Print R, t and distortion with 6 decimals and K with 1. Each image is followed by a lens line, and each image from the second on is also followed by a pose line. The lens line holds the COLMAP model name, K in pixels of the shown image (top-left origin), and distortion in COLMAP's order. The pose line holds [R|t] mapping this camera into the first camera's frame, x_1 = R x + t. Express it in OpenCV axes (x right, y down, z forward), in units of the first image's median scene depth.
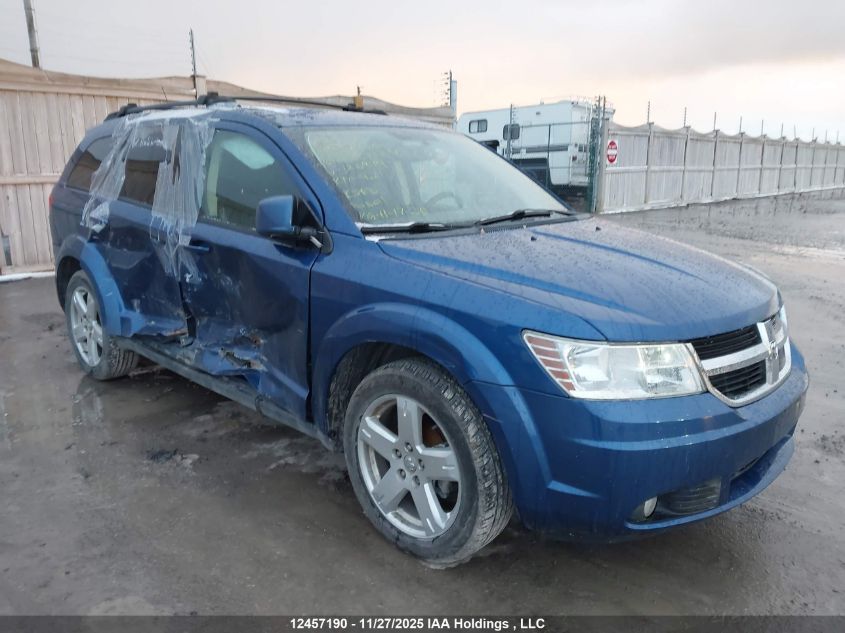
lens RADIAL K [[671.0, 0, 421.9], [0, 671.0, 313.8], [0, 0, 1]] dist [0.059879, -0.064074]
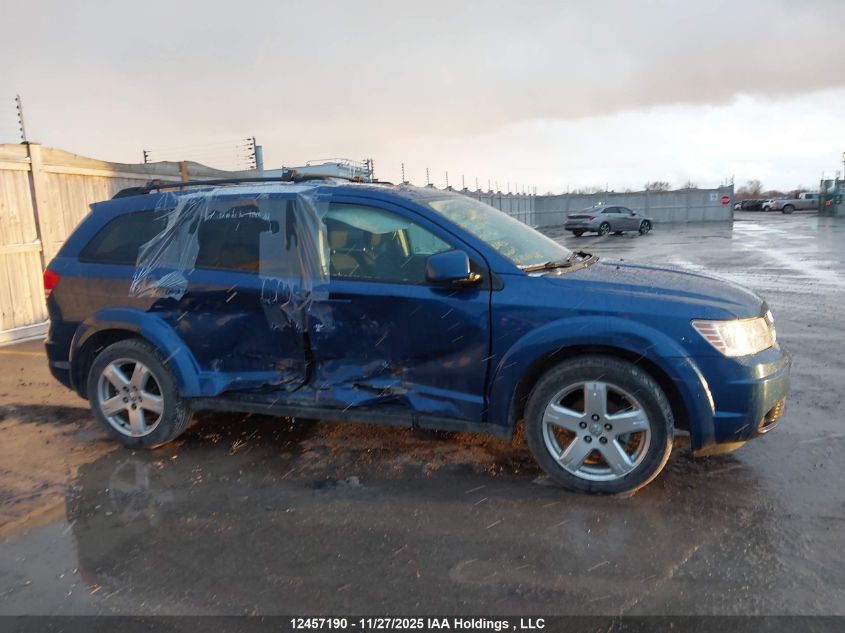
lens RADIAL K [[671.0, 0, 418.3], [0, 671.0, 316.4], [0, 0, 1]] dist [0.059879, -0.064074]
pose [[0.910346, -0.100147, 0.401549, -0.710592], [0.130503, 0.990242, -0.048891, 0.006373], [-0.392734, 0.096911, 0.914532, -0.135951]]
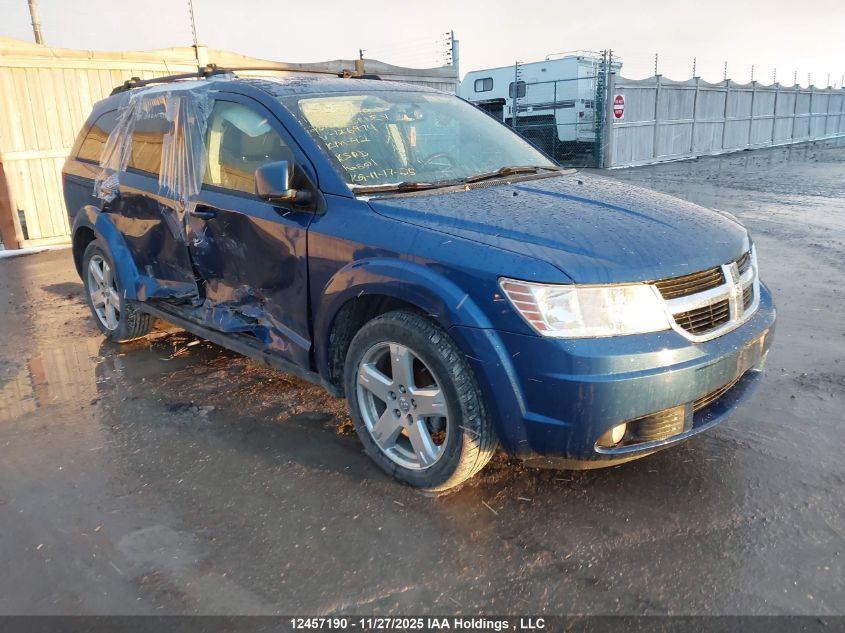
lens RADIAL K [[671.0, 0, 427.5], [0, 671.0, 309.2], [0, 0, 1]] dist [0.059879, -0.064074]
pose [[0.999407, -0.031248, -0.014459, 0.032728], [0.031894, 0.998393, 0.046835, 0.014525], [0.012973, -0.047268, 0.998798, -0.068038]]
